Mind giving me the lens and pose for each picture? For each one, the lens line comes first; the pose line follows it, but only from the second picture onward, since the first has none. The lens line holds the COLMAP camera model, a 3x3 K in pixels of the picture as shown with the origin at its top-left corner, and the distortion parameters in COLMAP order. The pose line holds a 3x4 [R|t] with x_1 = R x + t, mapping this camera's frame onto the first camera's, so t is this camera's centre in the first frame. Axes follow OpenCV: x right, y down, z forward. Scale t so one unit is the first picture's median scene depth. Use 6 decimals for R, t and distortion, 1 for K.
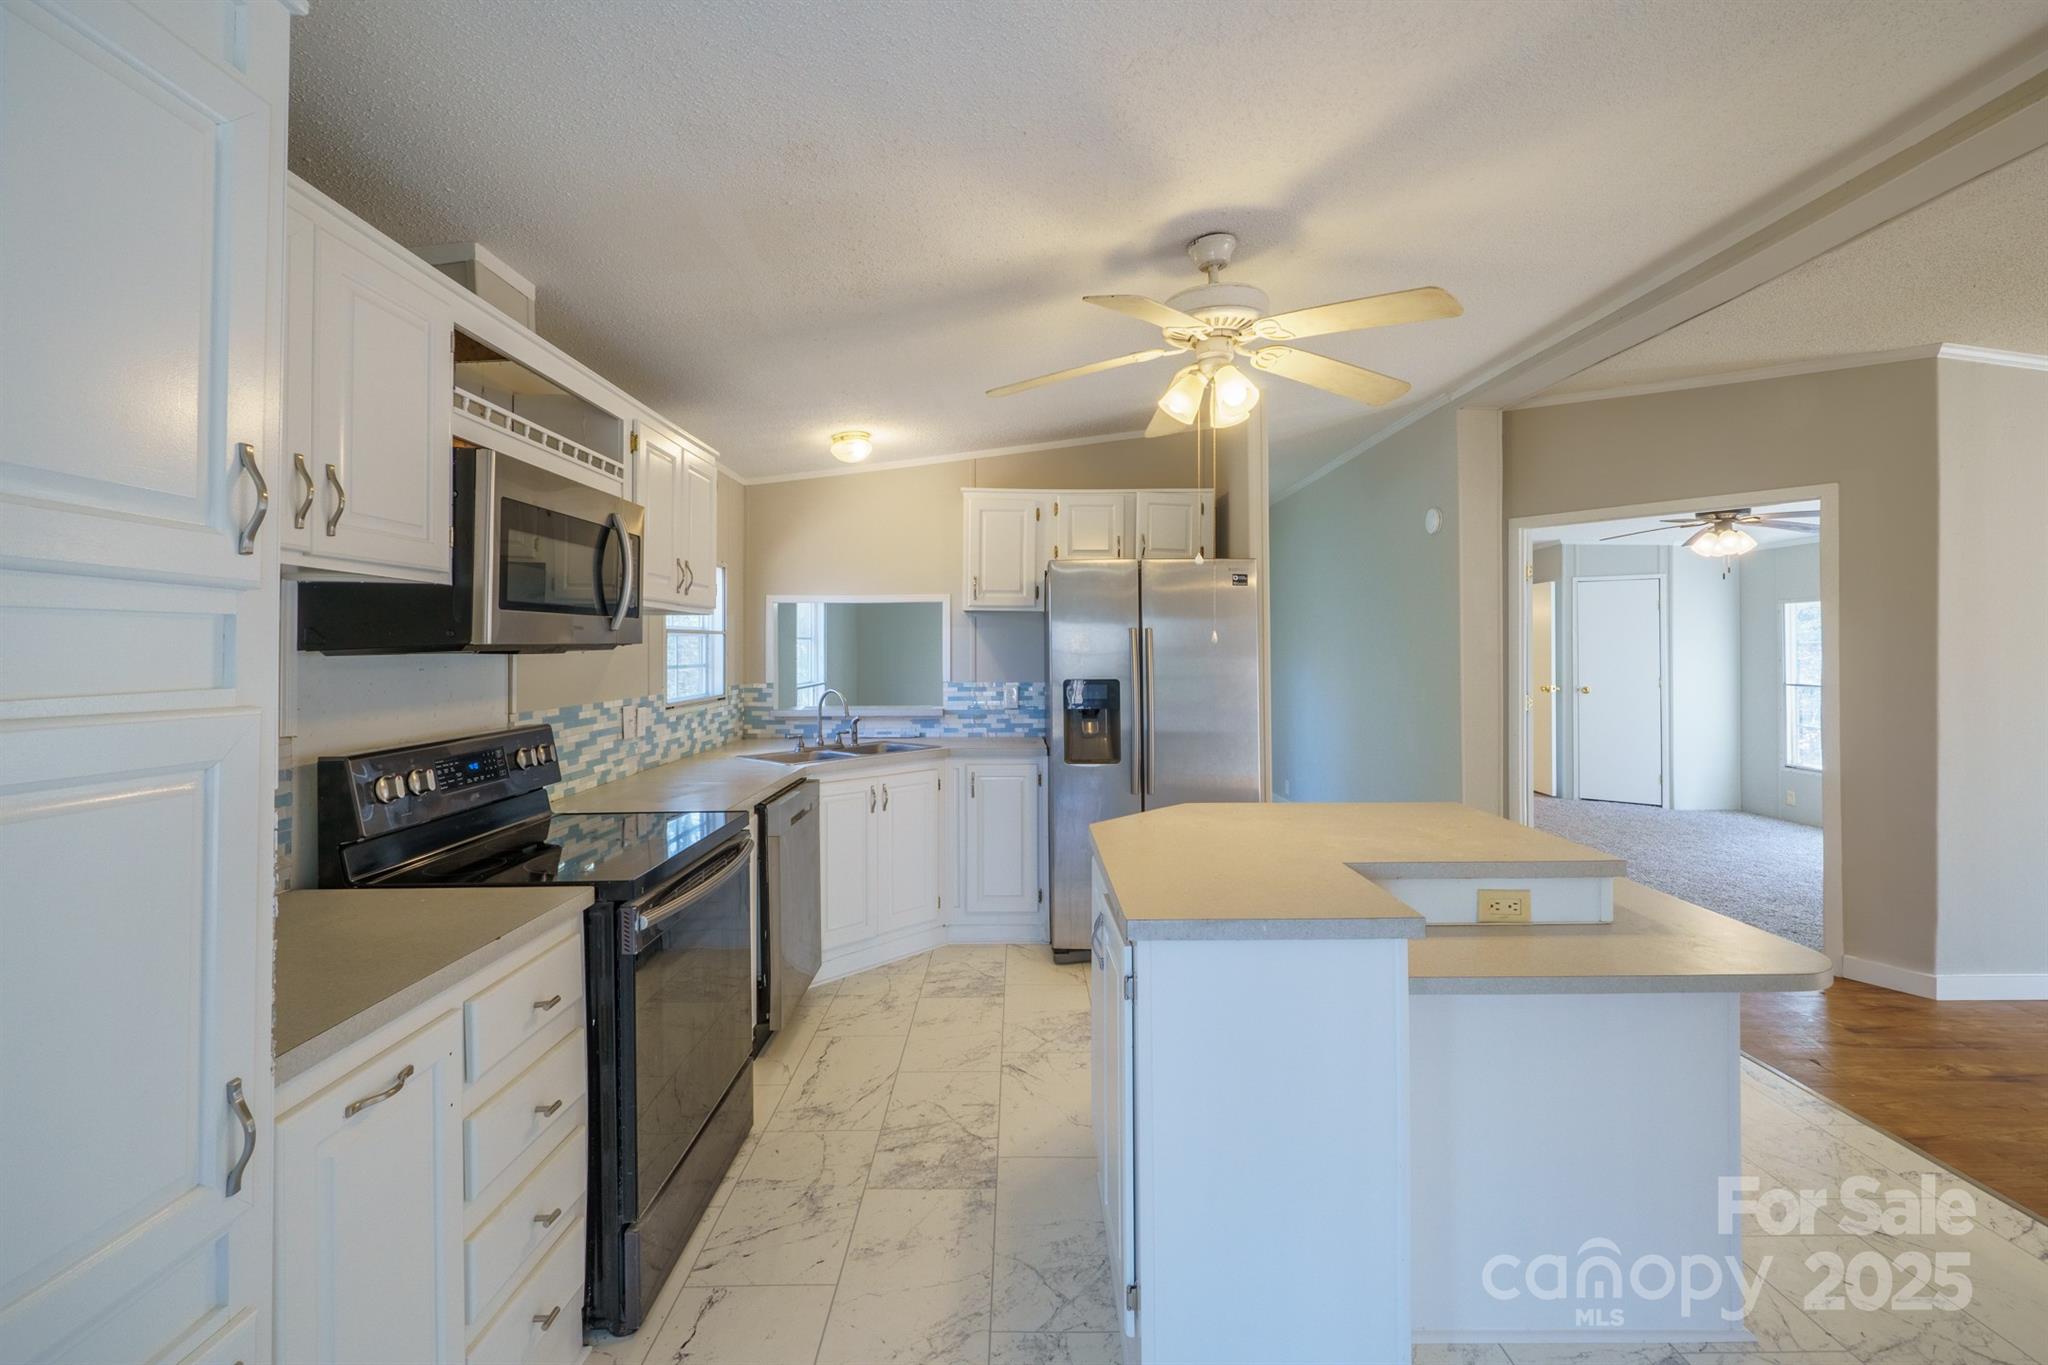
lens RADIAL K [[866.0, 0, 1027.9], [0, 866.0, 631.8], [0, 0, 1]] dist [-0.001843, -0.000094]
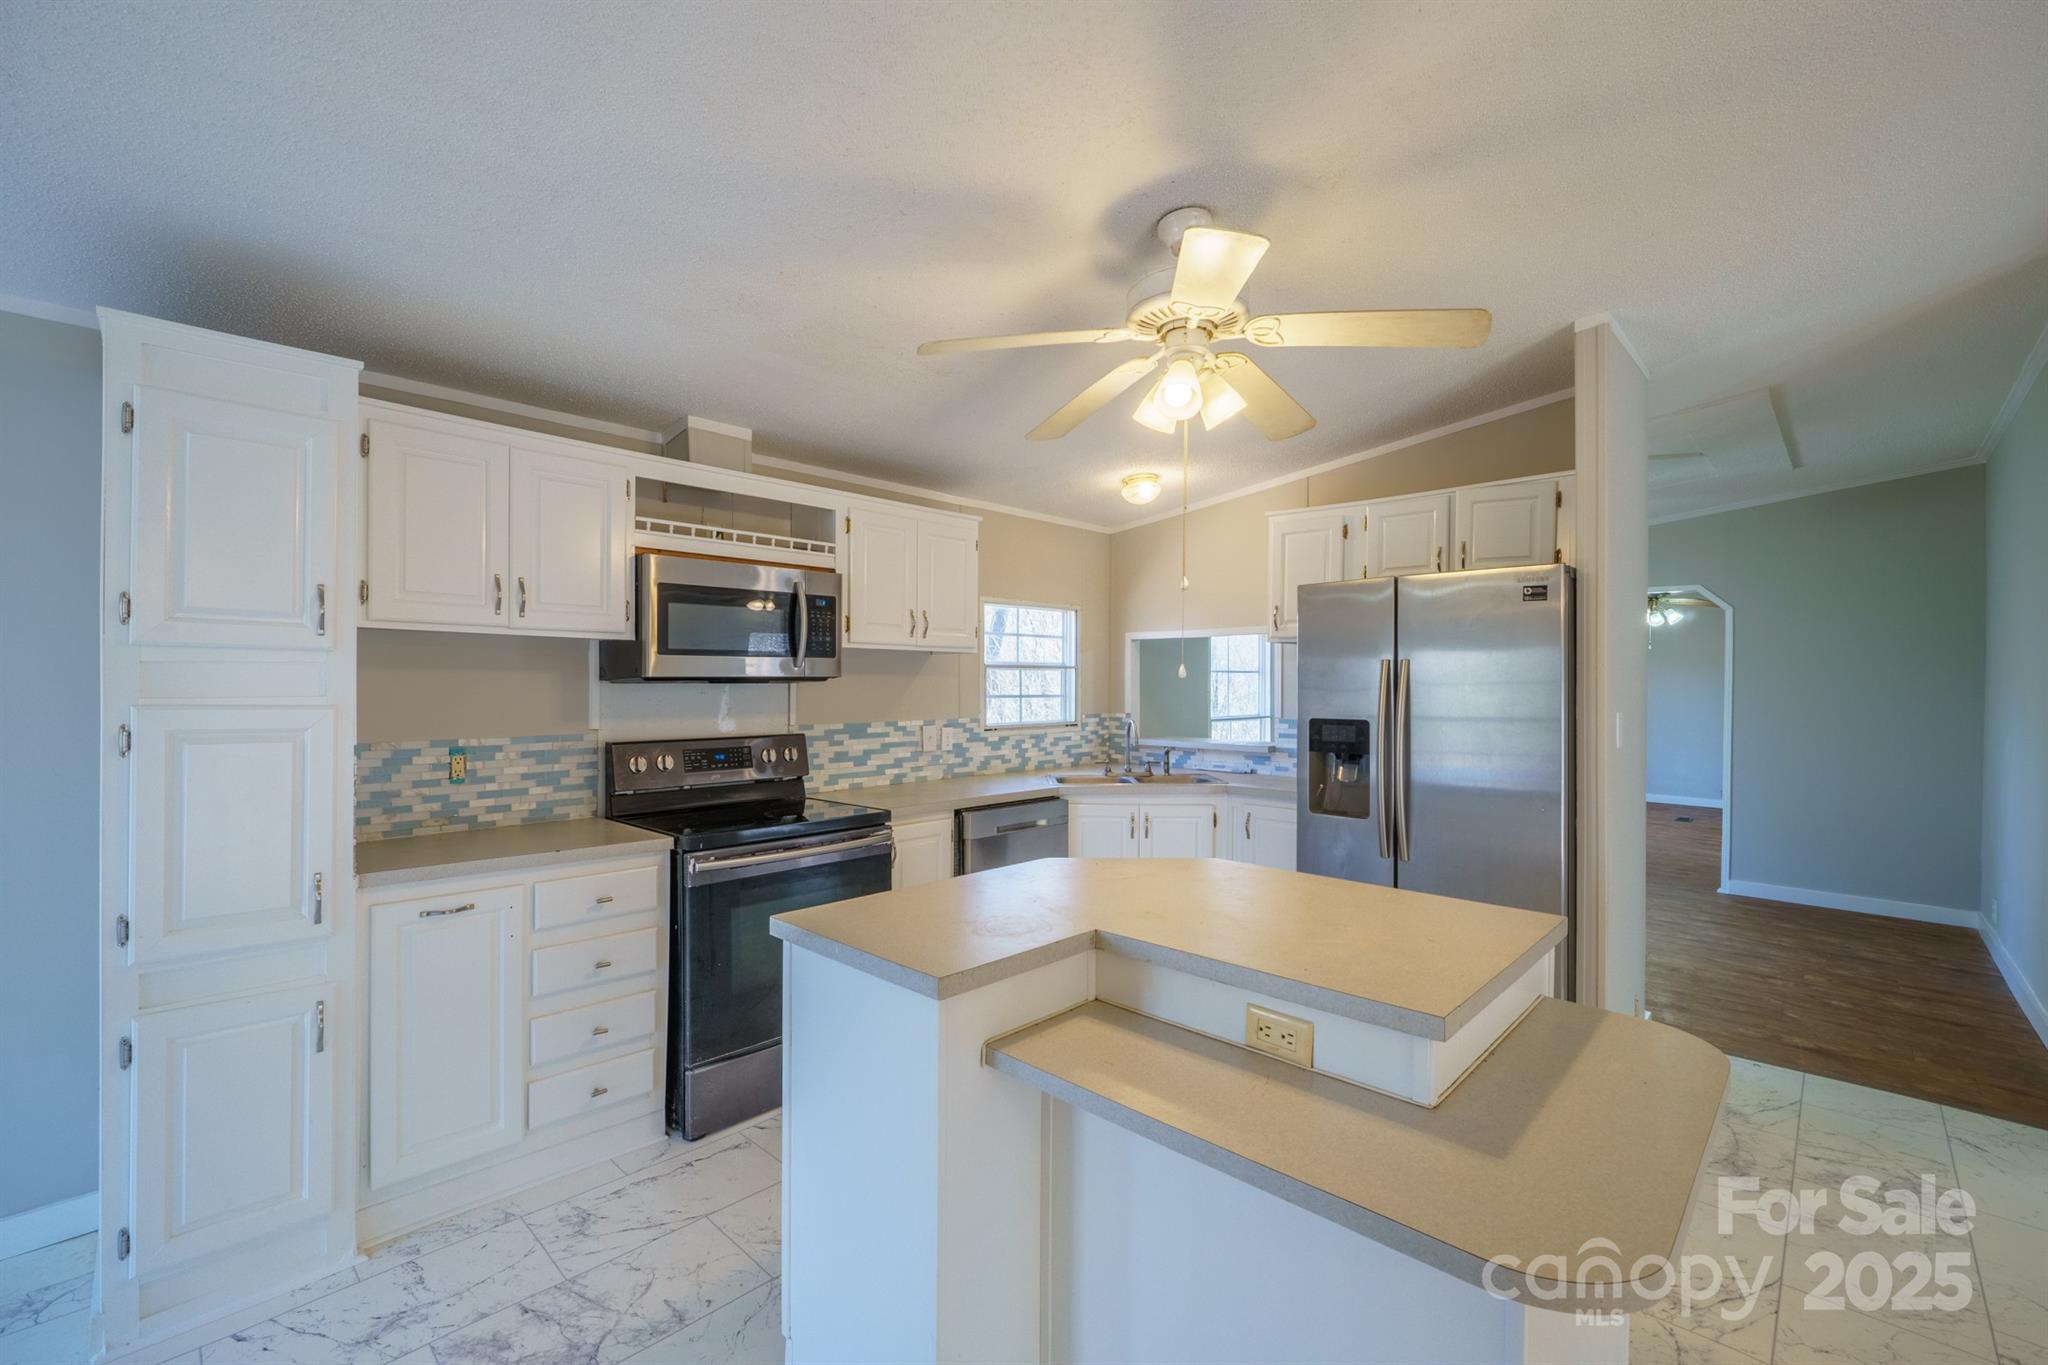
lens RADIAL K [[866.0, 0, 1033.7], [0, 866.0, 685.2], [0, 0, 1]] dist [-0.001843, -0.000094]
pose [[0.718428, 0.009050, -0.695542, 0.471147], [0.007419, 0.999759, 0.020670, 0.000920], [0.695562, -0.020010, 0.718188, 0.169487]]
